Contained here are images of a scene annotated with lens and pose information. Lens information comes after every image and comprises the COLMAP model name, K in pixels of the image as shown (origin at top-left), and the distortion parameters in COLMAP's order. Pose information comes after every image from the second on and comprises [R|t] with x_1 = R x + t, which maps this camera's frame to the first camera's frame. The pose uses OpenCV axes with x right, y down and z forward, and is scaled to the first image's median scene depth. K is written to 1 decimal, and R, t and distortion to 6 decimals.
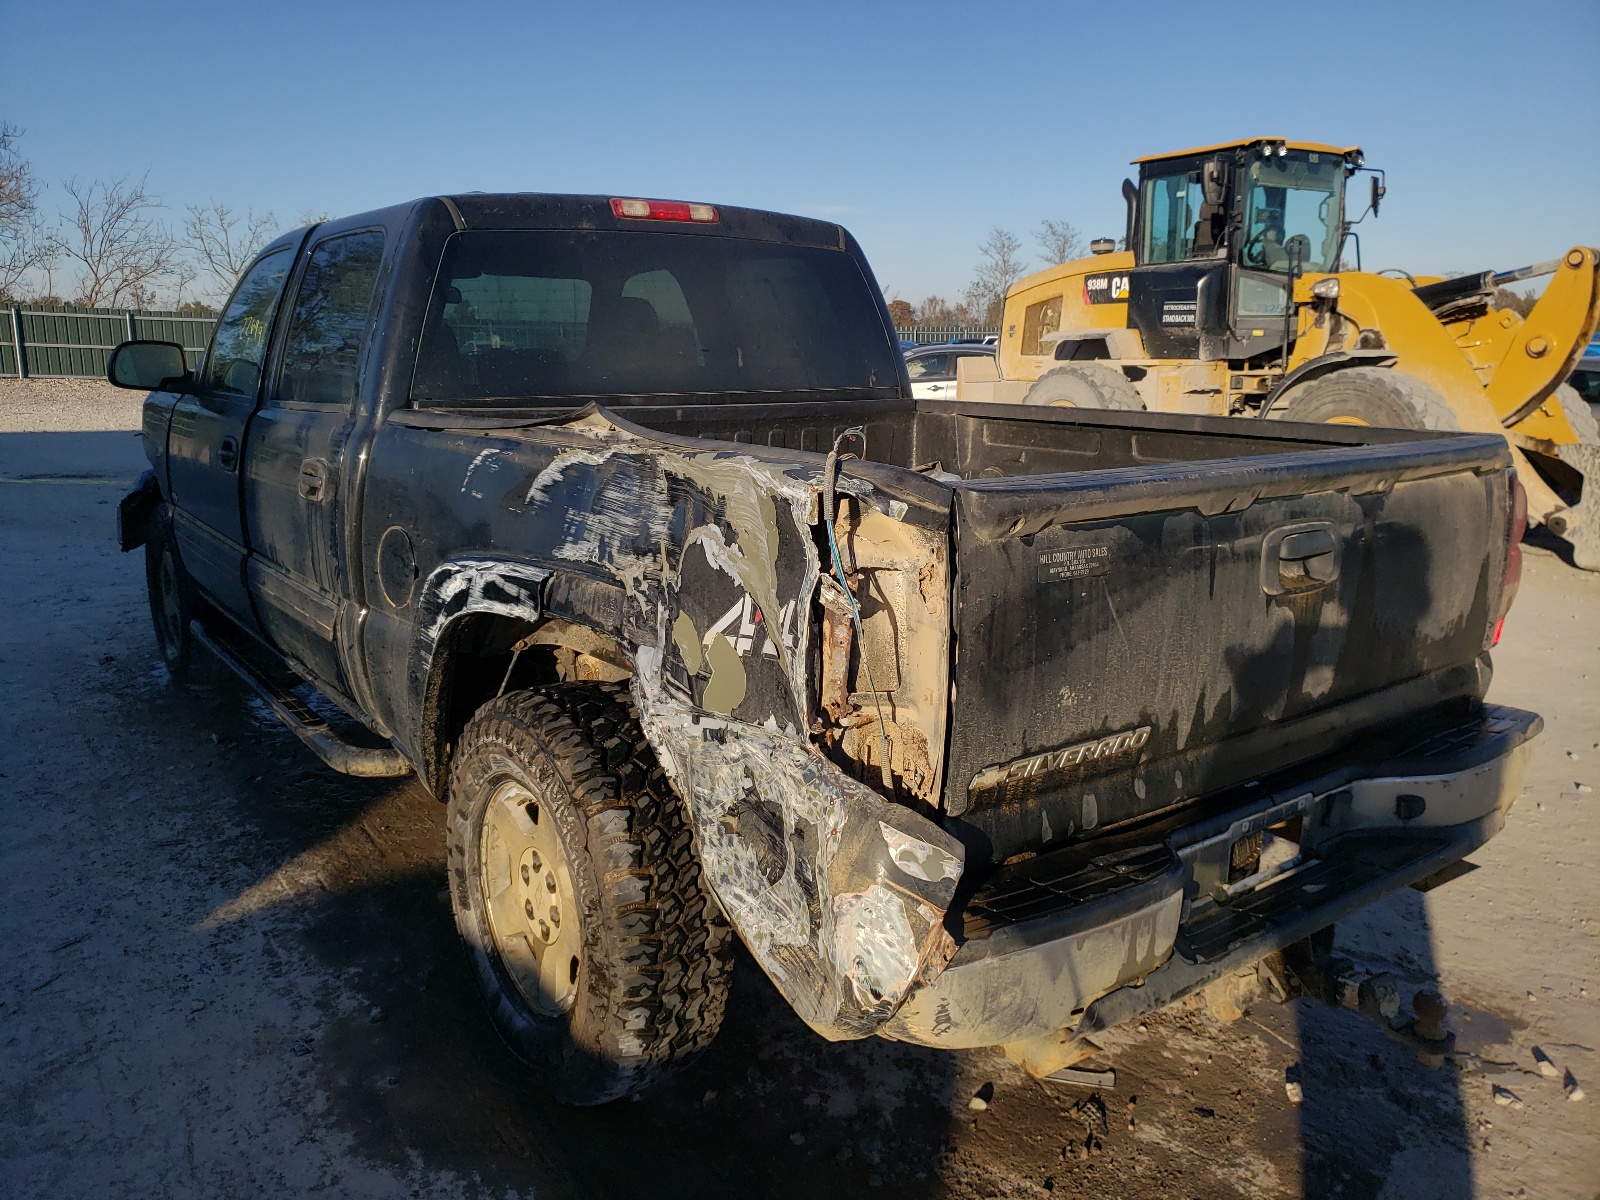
lens RADIAL K [[1231.6, 0, 800.0], [0, 1231.6, 600.0], [0, 0, 1]] dist [0.019072, 0.009921]
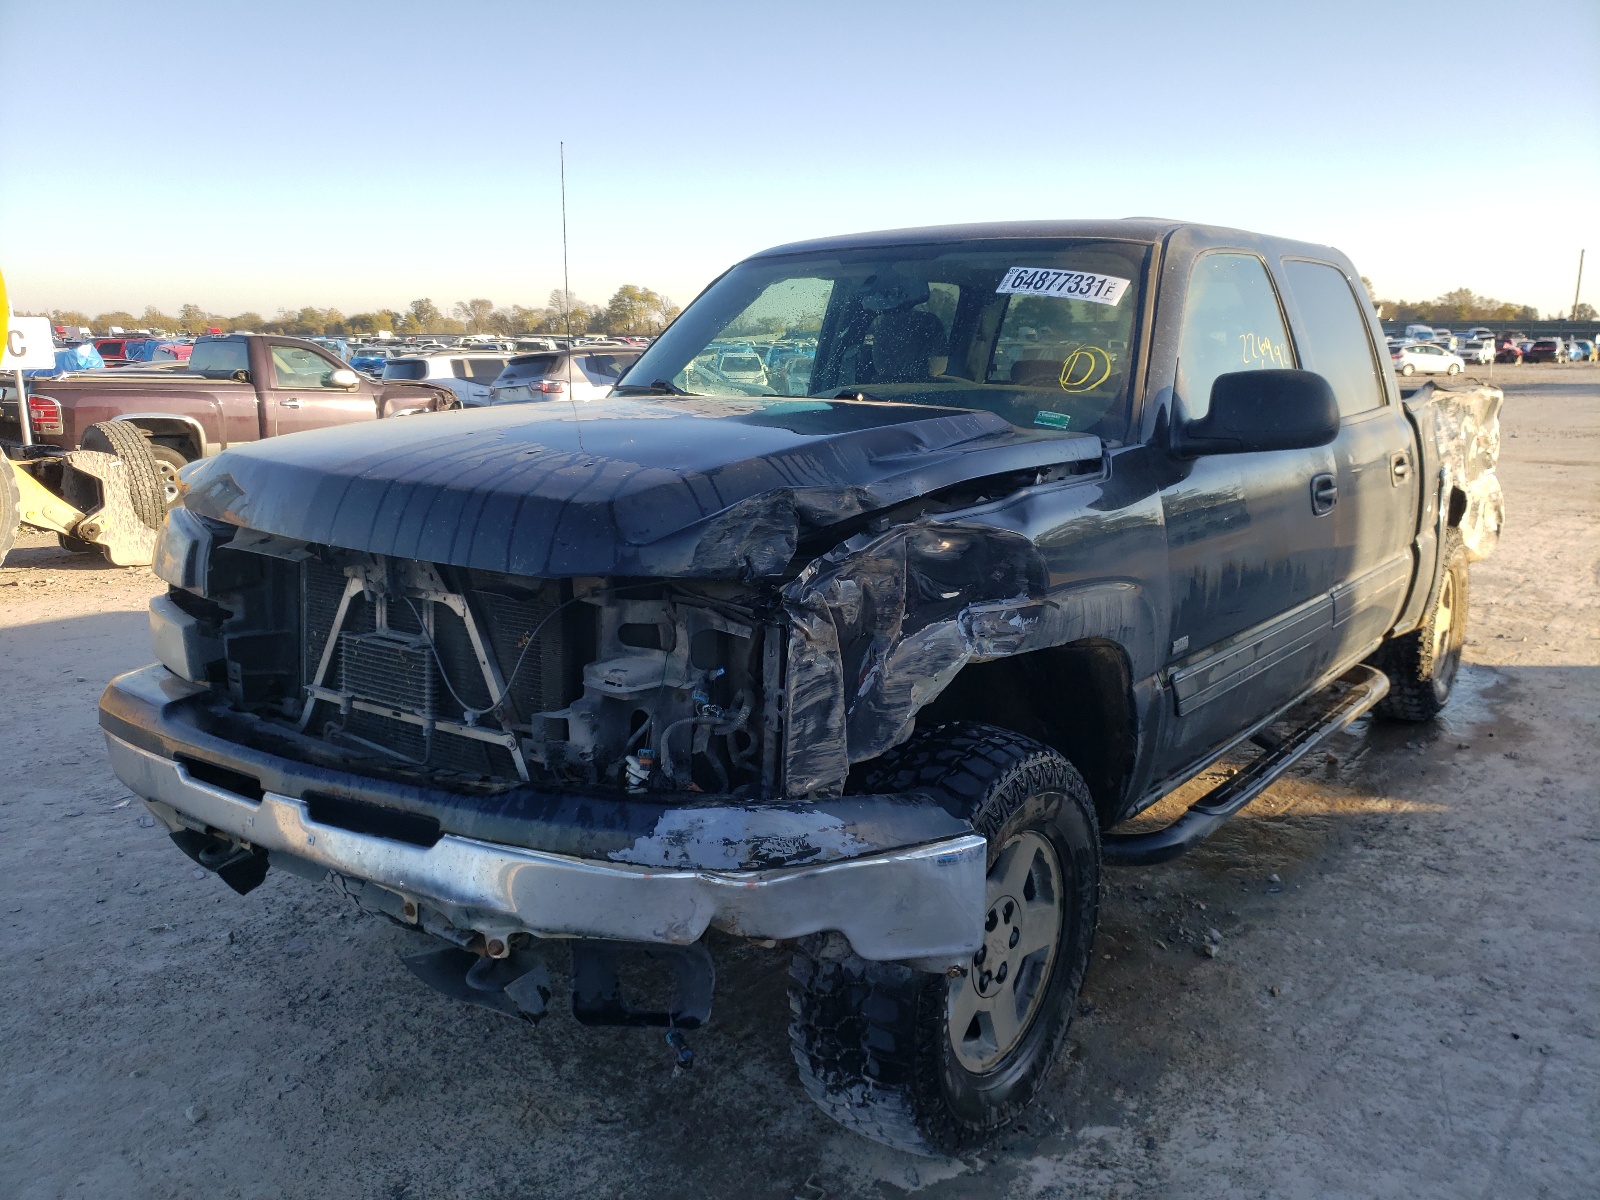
lens RADIAL K [[1231.6, 0, 800.0], [0, 1231.6, 600.0], [0, 0, 1]] dist [0.019072, 0.009921]
pose [[-0.257770, -0.196793, 0.945953, -1.149906], [0.201047, 0.946685, 0.251730, -0.322658], [-0.945058, 0.255070, -0.204462, 1.474064]]
